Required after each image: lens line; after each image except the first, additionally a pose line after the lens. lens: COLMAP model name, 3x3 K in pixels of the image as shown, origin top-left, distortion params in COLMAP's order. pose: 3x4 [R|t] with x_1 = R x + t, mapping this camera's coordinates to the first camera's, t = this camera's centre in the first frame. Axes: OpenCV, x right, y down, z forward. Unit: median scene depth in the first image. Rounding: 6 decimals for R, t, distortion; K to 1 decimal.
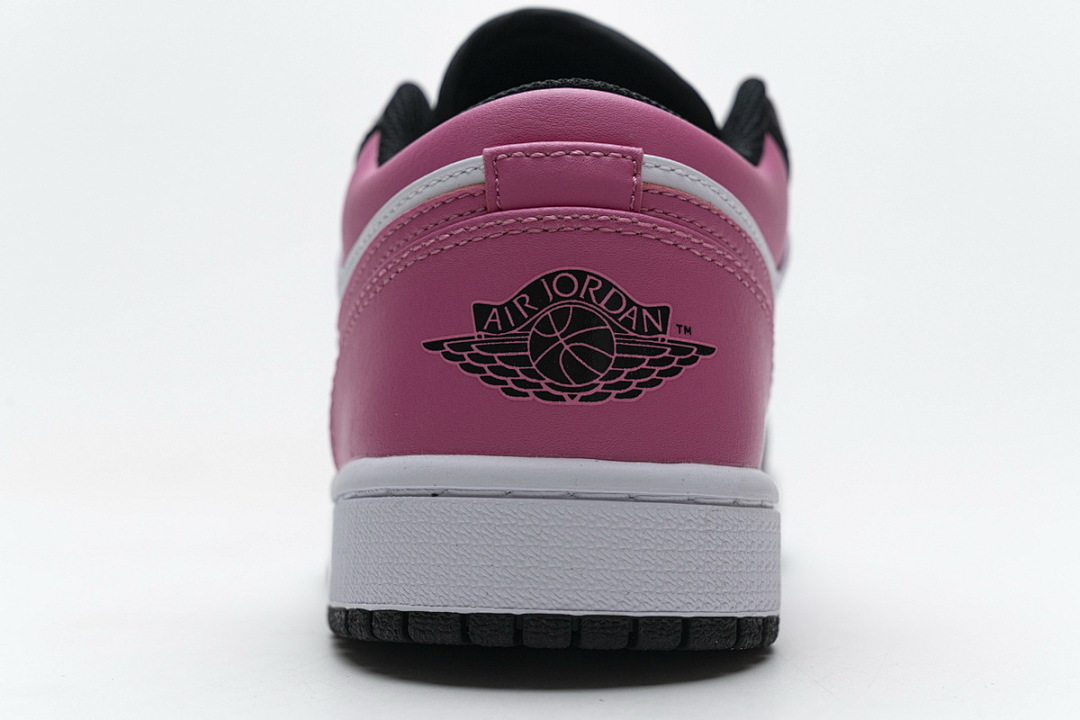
lens RADIAL K [[2422.3, 0, 540.0], [0, 2422.3, 360.0], [0, 0, 1]] dist [0.040758, 0.000000]
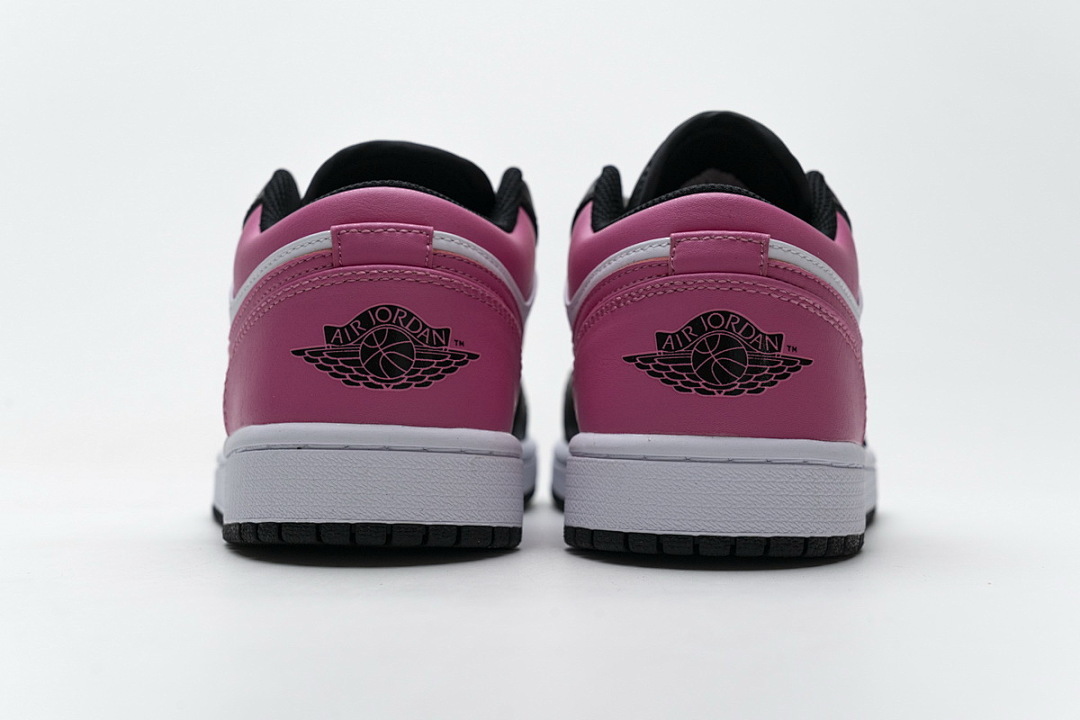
lens RADIAL K [[2422.3, 0, 539.8], [0, 2422.3, 360.0], [0, 0, 1]] dist [0.040758, 0.000000]
pose [[0.997338, 0.003402, 0.072841, -0.002687], [-0.003861, 0.999974, 0.006166, -0.011533], [-0.072818, -0.006431, 0.997324, -0.568798]]
